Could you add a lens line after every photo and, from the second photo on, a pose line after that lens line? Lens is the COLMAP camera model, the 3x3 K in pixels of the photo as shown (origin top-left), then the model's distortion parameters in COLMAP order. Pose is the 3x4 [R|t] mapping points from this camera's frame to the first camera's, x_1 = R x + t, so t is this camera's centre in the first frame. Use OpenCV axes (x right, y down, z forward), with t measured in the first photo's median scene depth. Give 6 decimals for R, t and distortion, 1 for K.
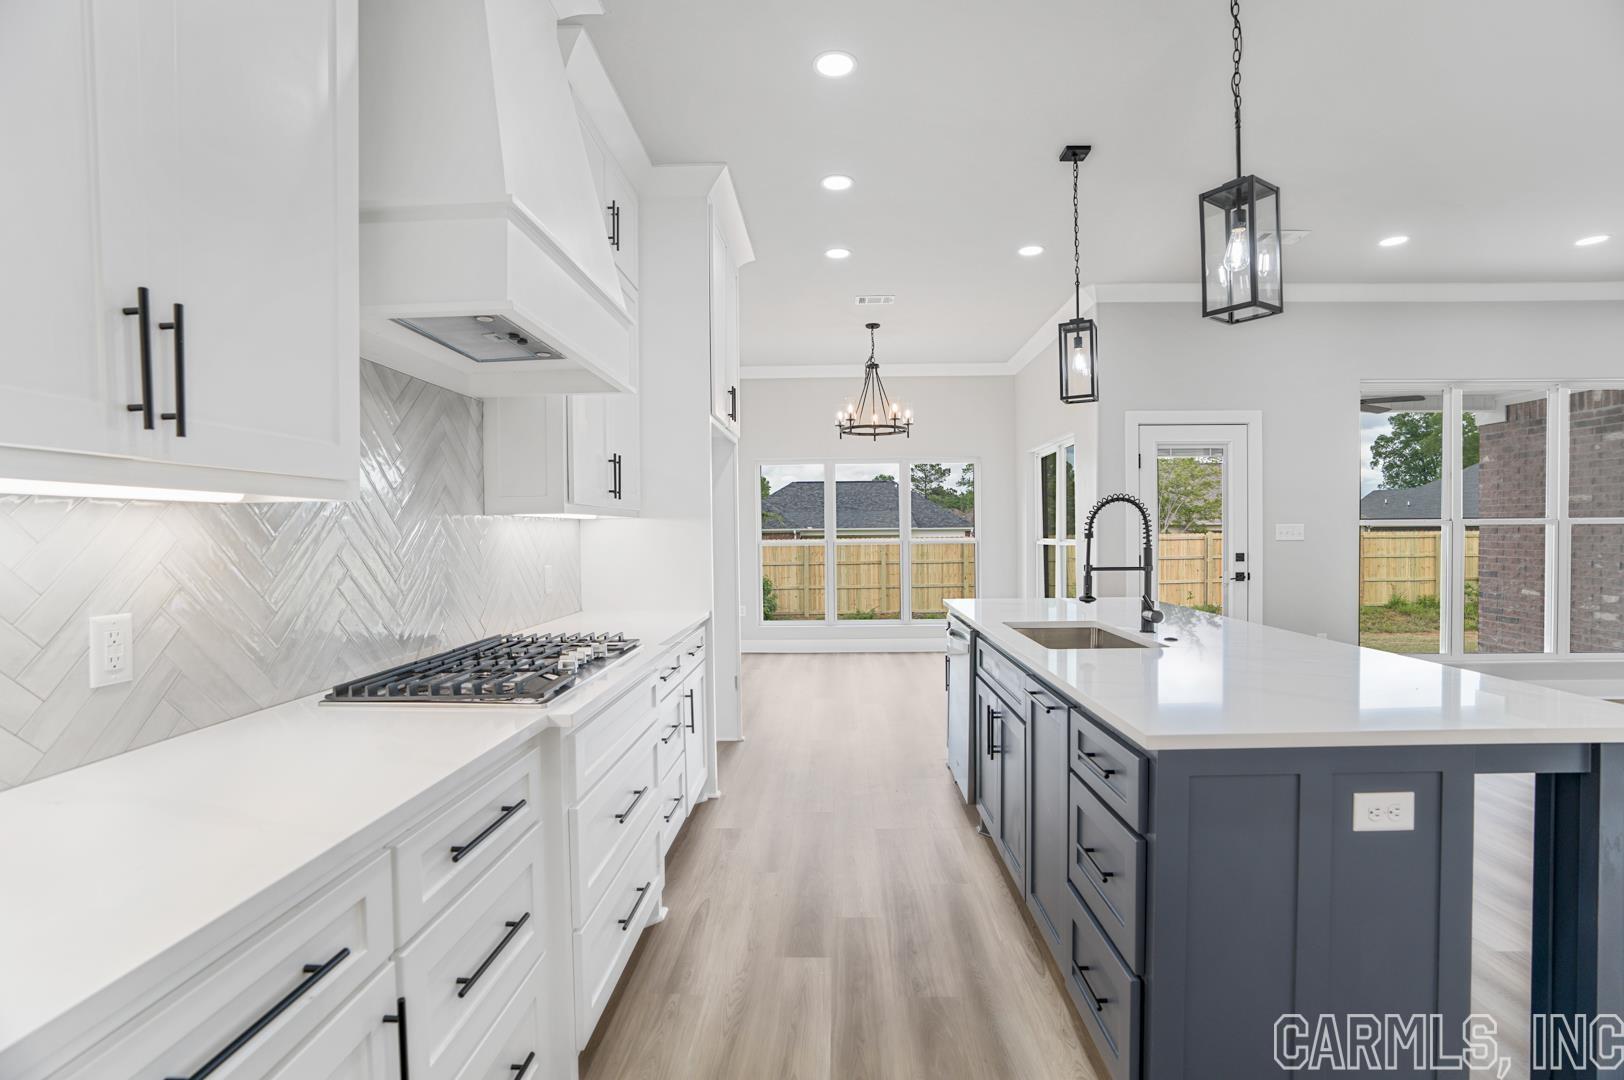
lens RADIAL K [[770.1, 0, 817.9], [0, 770.1, 542.9], [0, 0, 1]] dist [-0.074518, 0.028454]
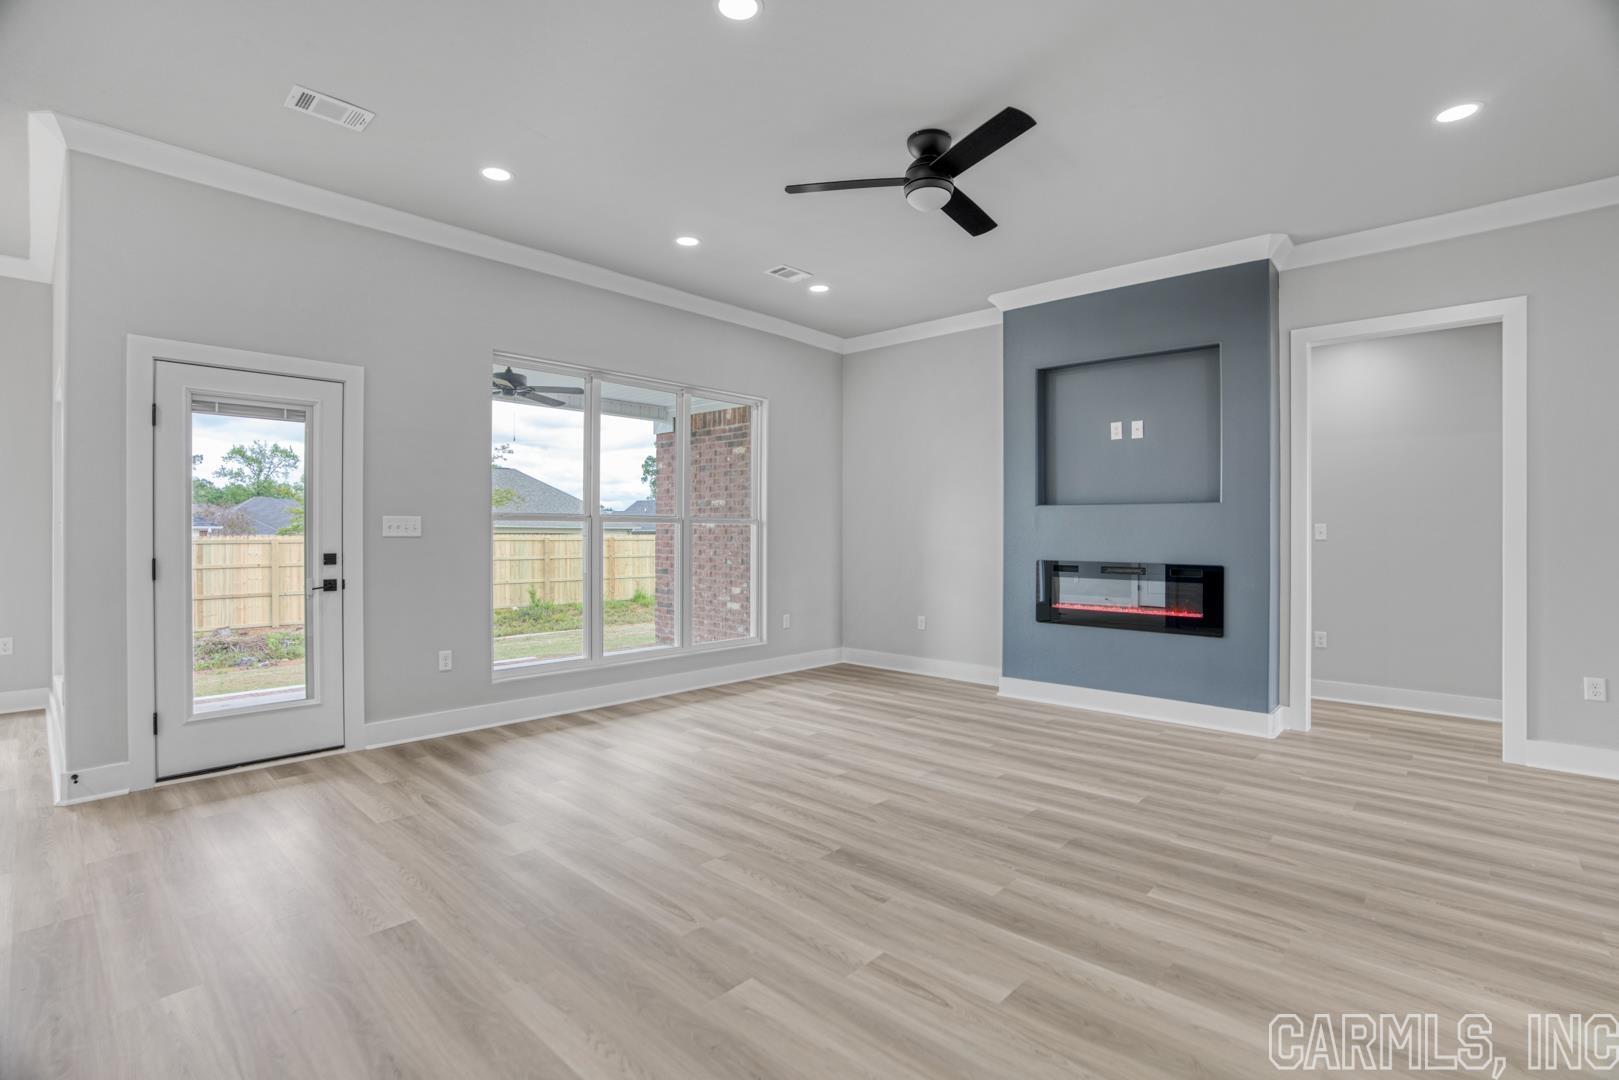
lens RADIAL K [[752.8, 0, 807.3], [0, 752.8, 534.8], [0, 0, 1]] dist [-0.067068, 0.031891]
pose [[0.659247, 0.009158, 0.751871, 0.234045], [0.001746, 0.999904, -0.013710, 0.004265], [-0.751925, 0.010351, 0.659168, 0.119062]]
